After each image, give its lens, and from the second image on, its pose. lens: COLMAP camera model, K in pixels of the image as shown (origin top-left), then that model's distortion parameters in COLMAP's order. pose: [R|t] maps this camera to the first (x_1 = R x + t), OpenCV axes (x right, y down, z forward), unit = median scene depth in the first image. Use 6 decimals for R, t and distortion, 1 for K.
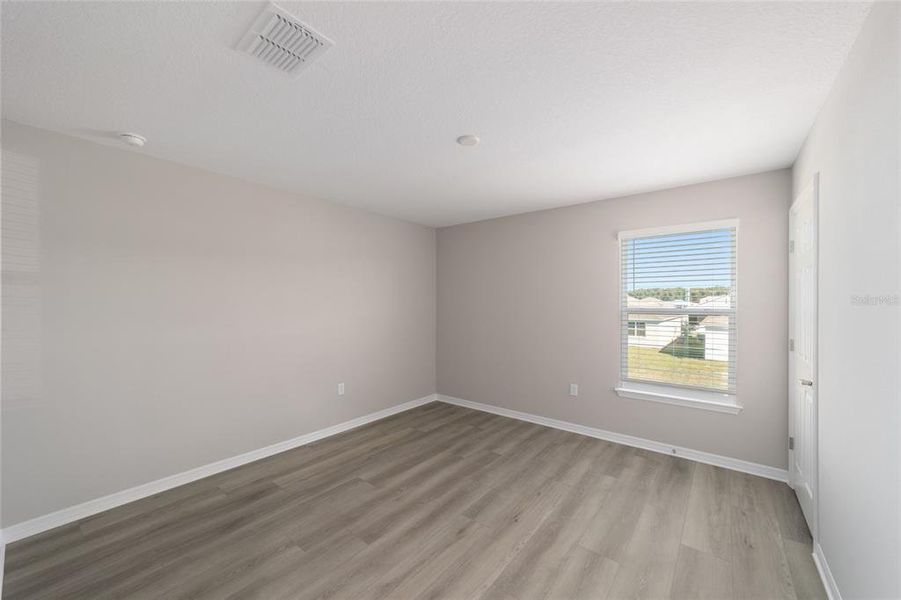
lens RADIAL K [[340.5, 0, 446.5], [0, 340.5, 300.6], [0, 0, 1]] dist [-0.007044, 0.000304]
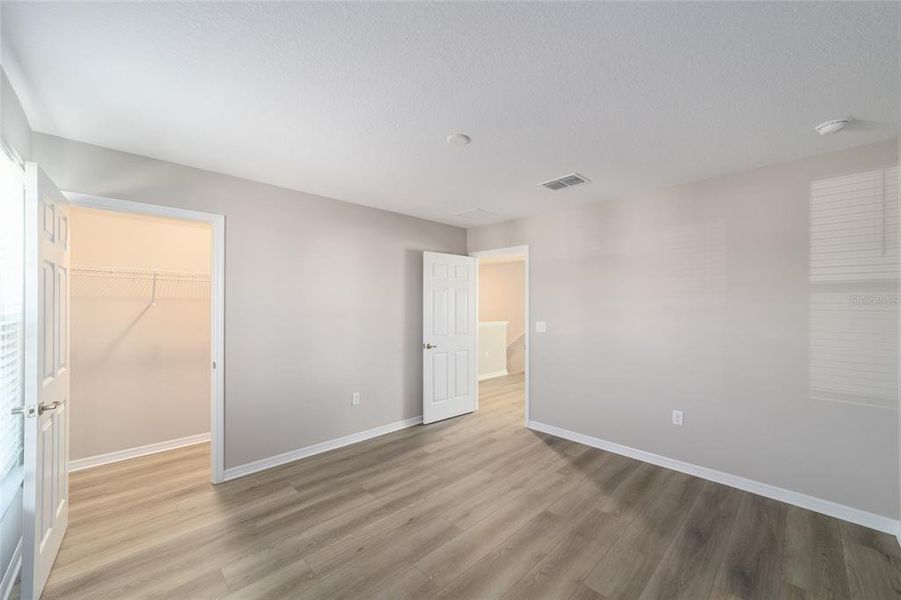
lens RADIAL K [[340.5, 0, 448.2], [0, 340.5, 307.4], [0, 0, 1]] dist [-0.007044, 0.000304]
pose [[-0.991318, -0.004746, 0.131398, -0.038942], [-0.005084, 0.999985, -0.002237, 0.007680], [-0.131385, -0.002885, -0.991327, 2.147203]]
